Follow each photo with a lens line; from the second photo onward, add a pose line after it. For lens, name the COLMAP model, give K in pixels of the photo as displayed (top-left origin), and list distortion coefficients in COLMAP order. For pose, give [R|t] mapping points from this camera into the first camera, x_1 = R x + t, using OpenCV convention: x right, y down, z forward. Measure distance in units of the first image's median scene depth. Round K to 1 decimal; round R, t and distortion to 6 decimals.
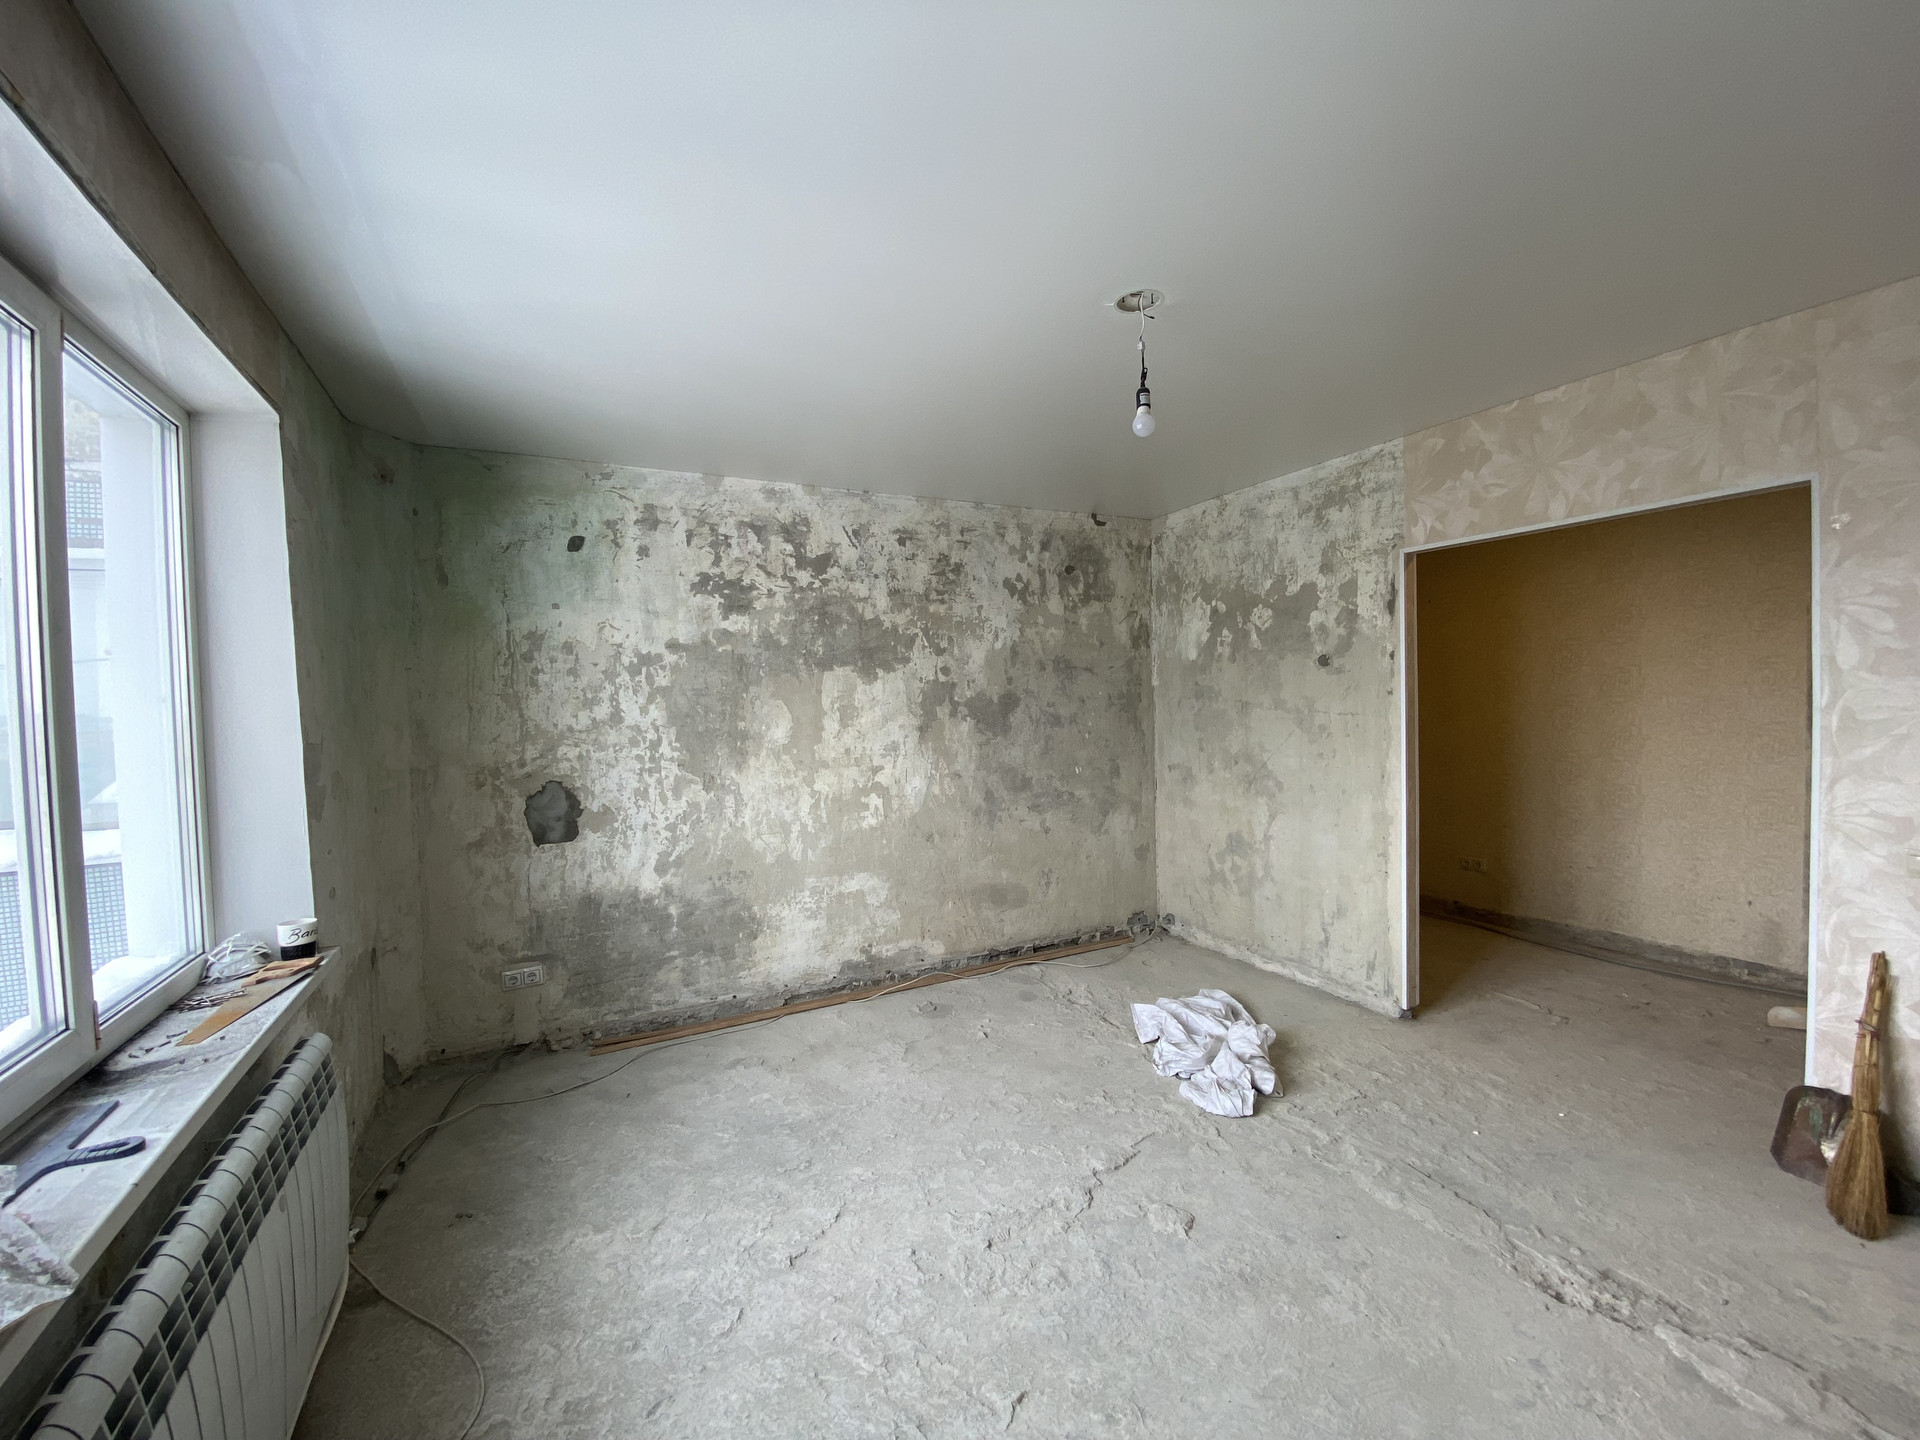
lens RADIAL K [[771.9, 0, 961.5], [0, 771.9, 707.7], [0, 0, 1]] dist [0.060108, -0.033575]
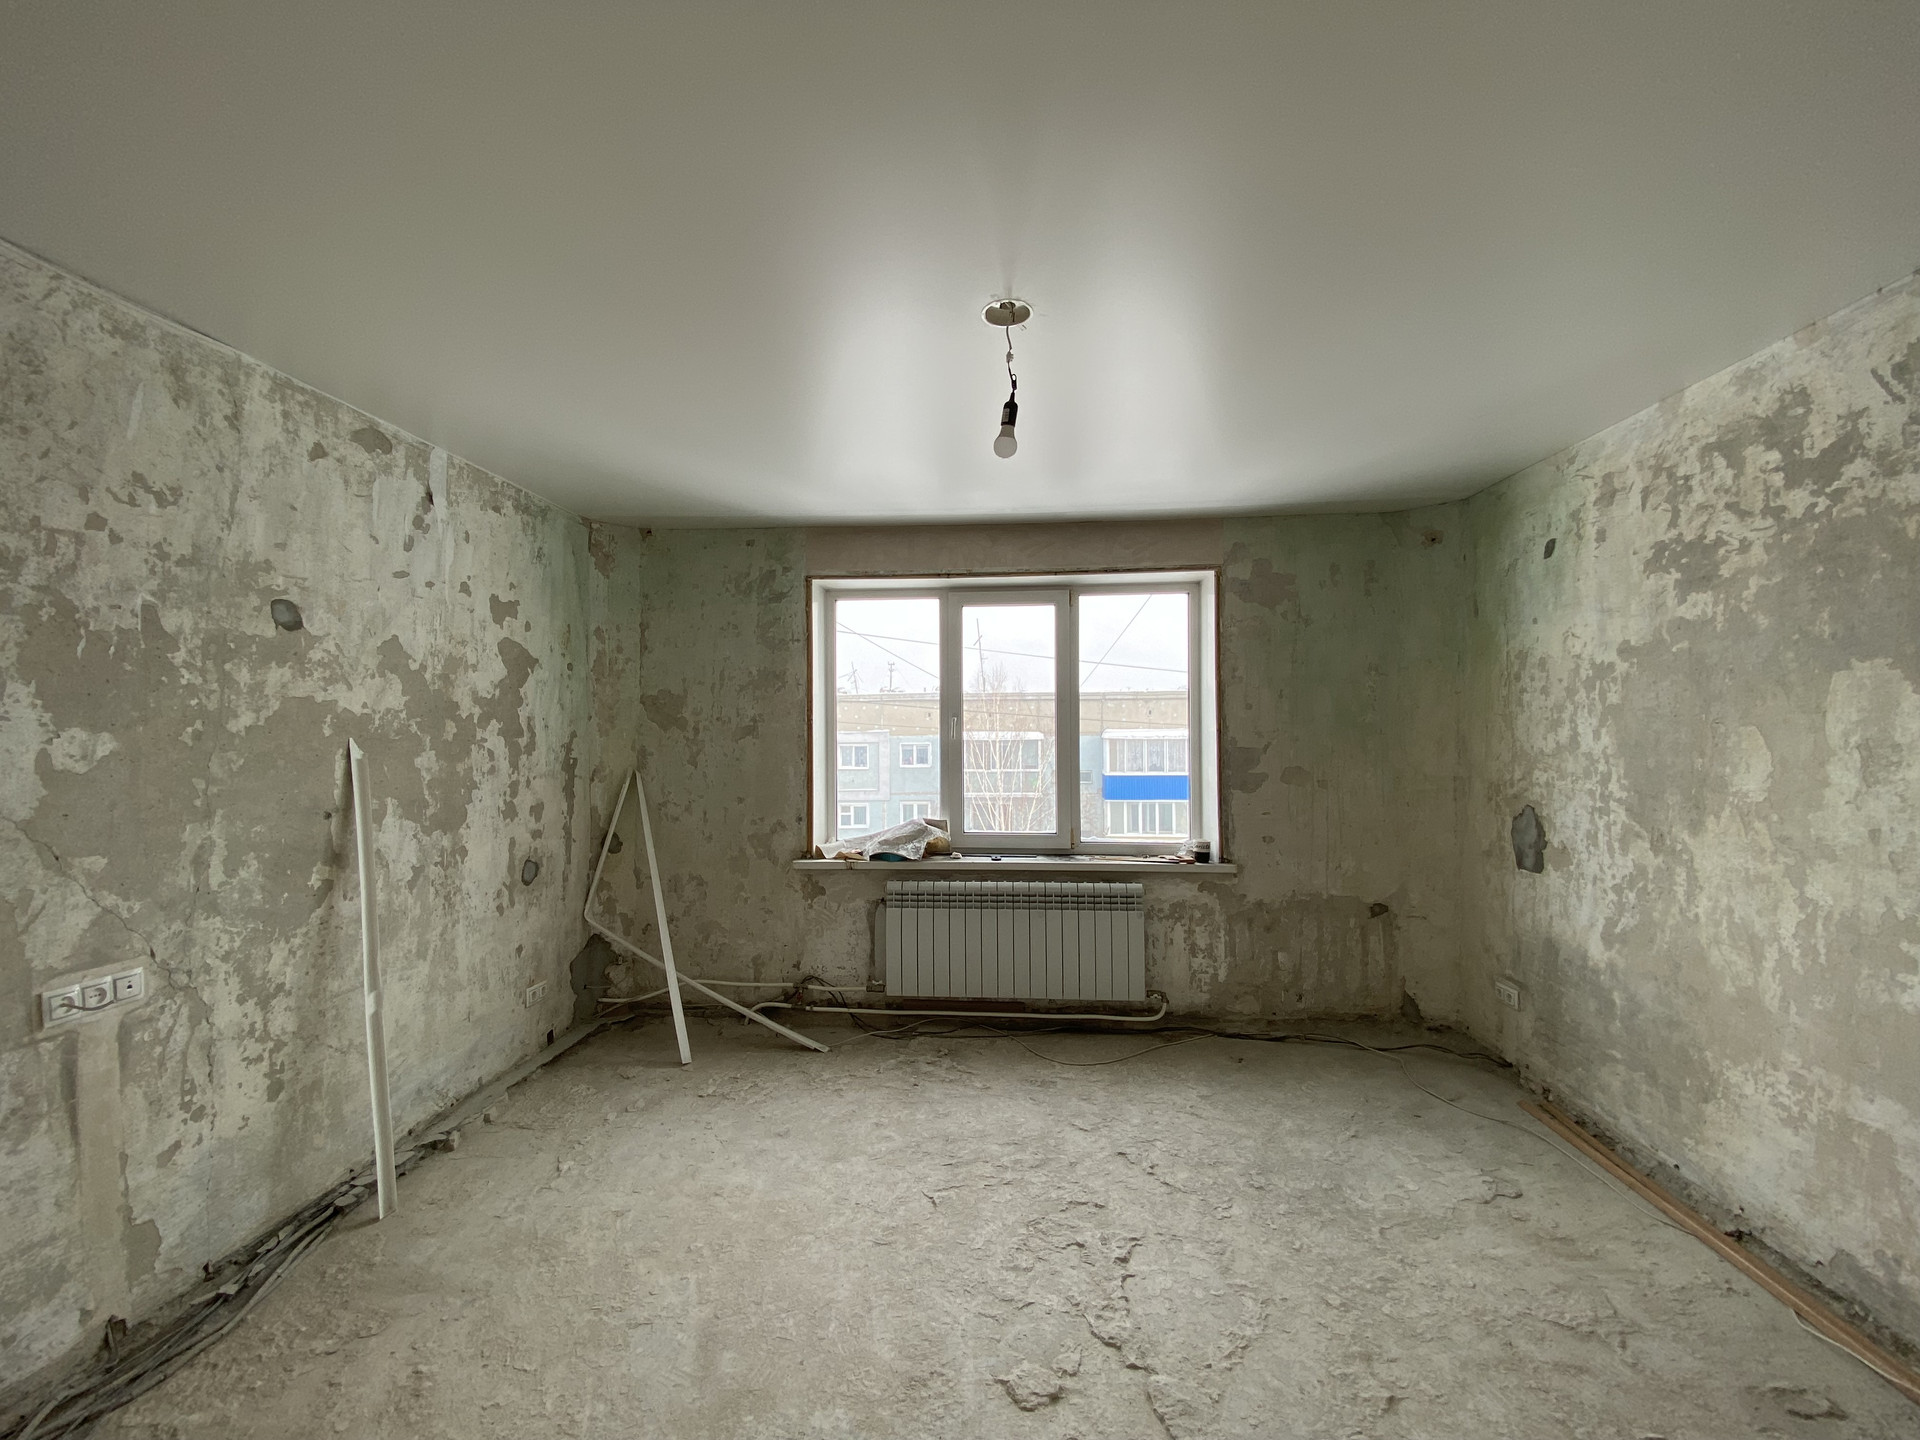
lens RADIAL K [[771.9, 0, 961.5], [0, 771.9, 707.7], [0, 0, 1]] dist [0.060108, -0.033575]
pose [[-0.501010, 0.005509, -0.865424, 0.616401], [0.007094, 0.999972, 0.002259, -0.030565], [0.865412, -0.005008, -0.501035, 0.830888]]
